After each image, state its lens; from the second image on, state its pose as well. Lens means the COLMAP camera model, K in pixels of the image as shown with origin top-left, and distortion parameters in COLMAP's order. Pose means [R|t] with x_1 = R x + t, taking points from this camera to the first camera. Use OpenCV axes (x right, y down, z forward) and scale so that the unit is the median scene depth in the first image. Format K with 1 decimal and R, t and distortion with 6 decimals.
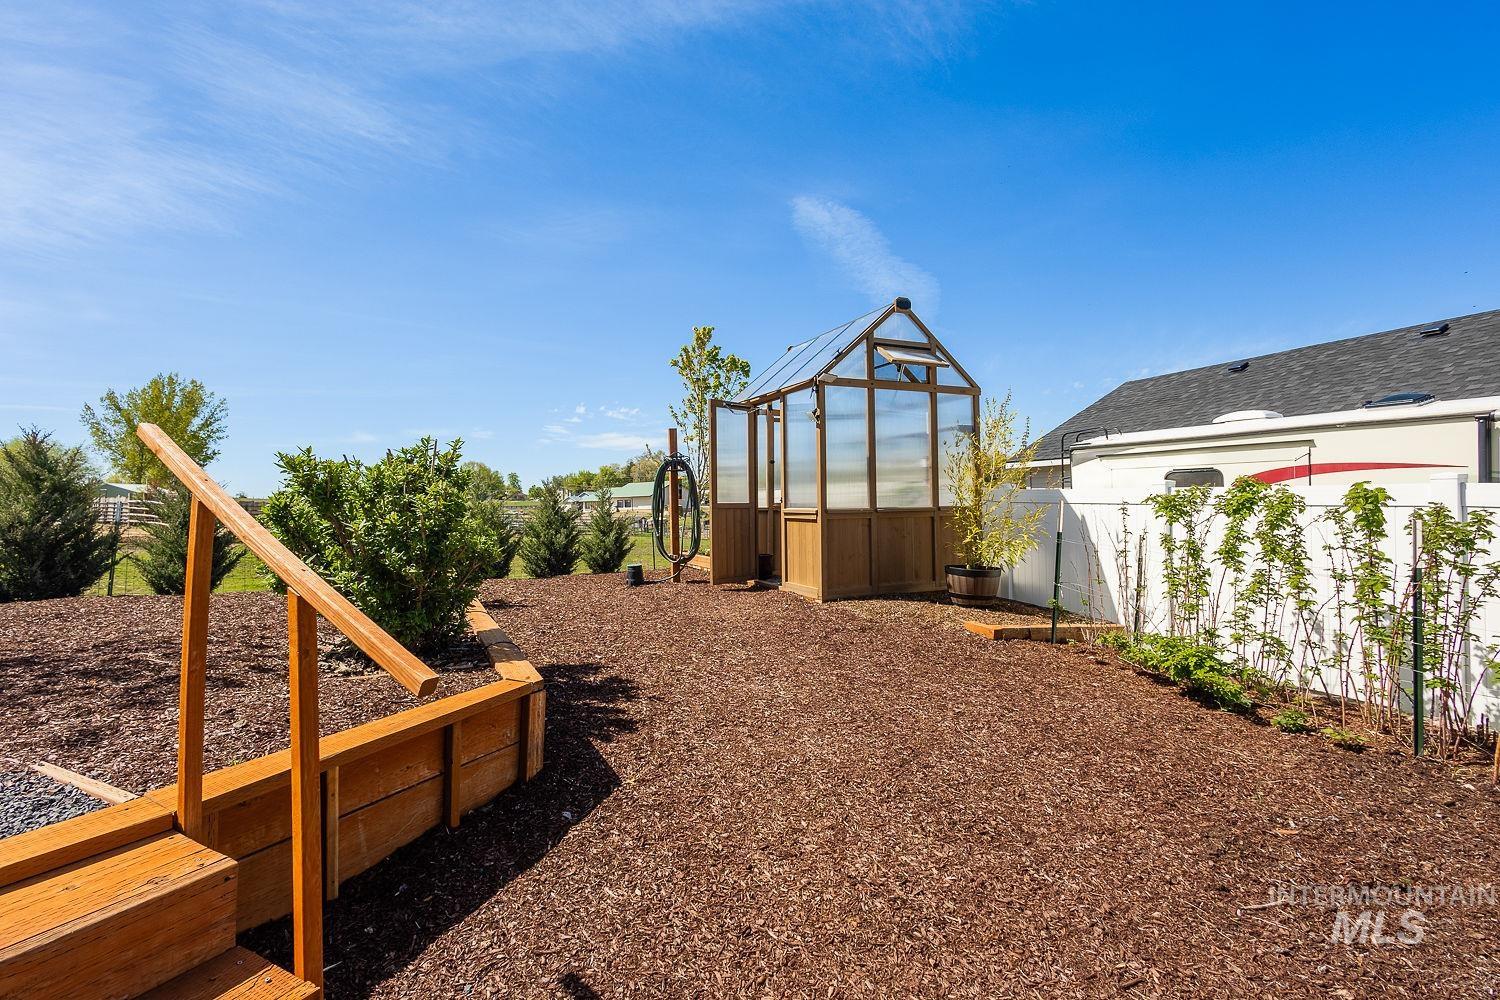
lens RADIAL K [[708.7, 0, 765.9], [0, 708.7, 505.1], [0, 0, 1]] dist [0.000829, -0.002018]
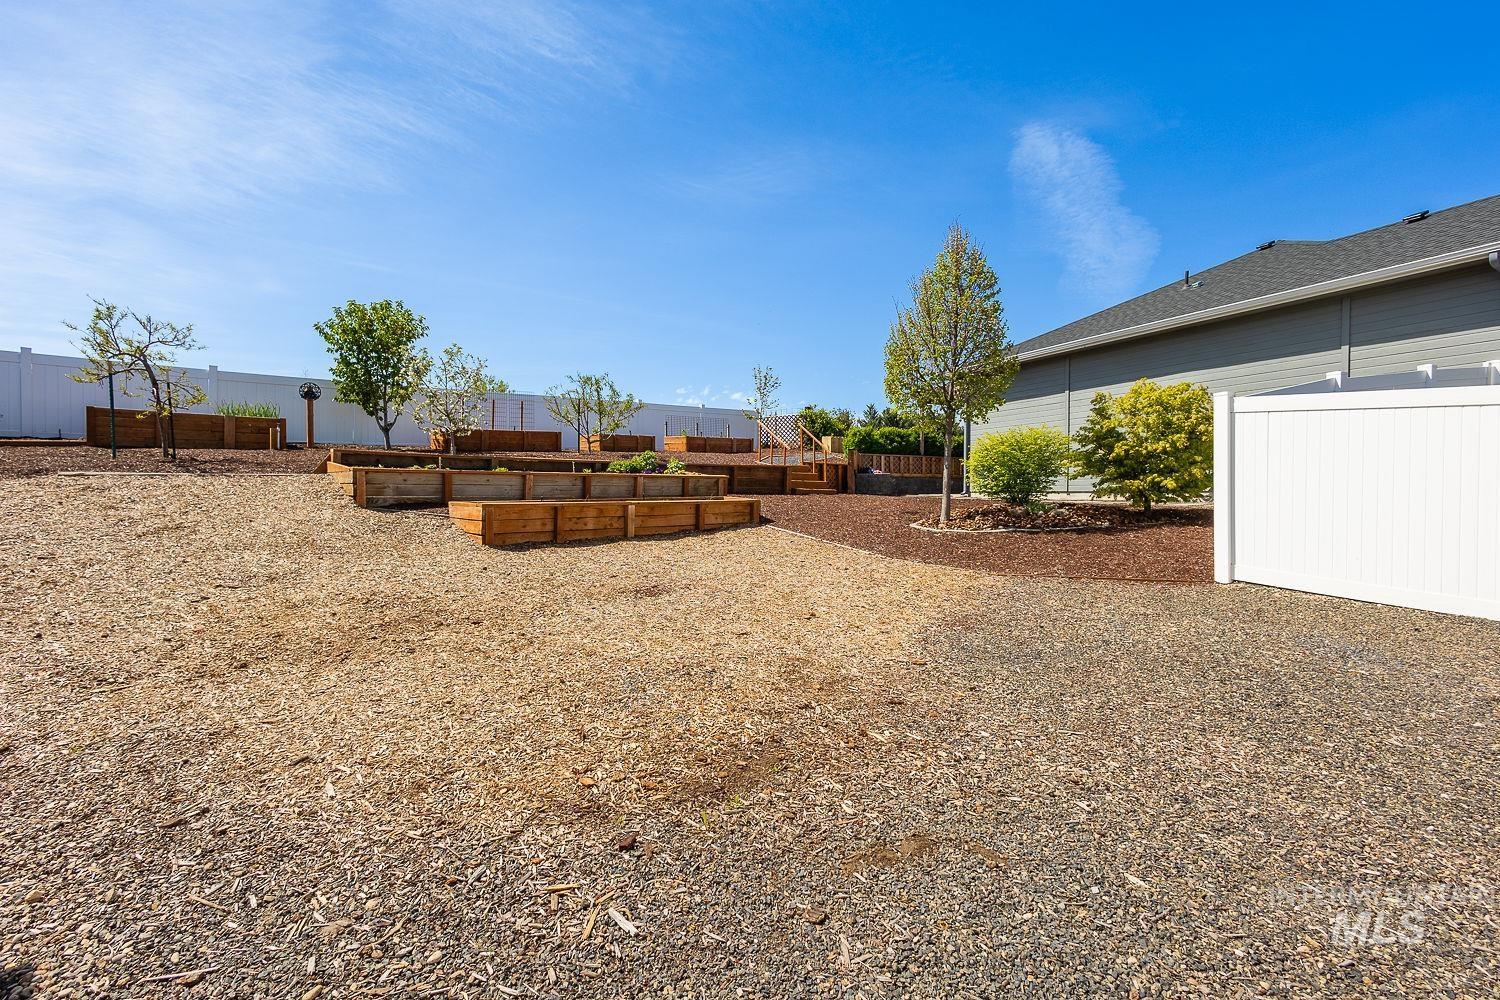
lens RADIAL K [[708.7, 0, 750.0], [0, 708.7, 500.9], [0, 0, 1]] dist [0.000829, -0.002018]
pose [[0.987459, 0.023388, -0.156135, -0.178958], [-0.024107, 0.999706, -0.002707, 0.007177], [0.156026, 0.006436, 0.987732, 0.202404]]
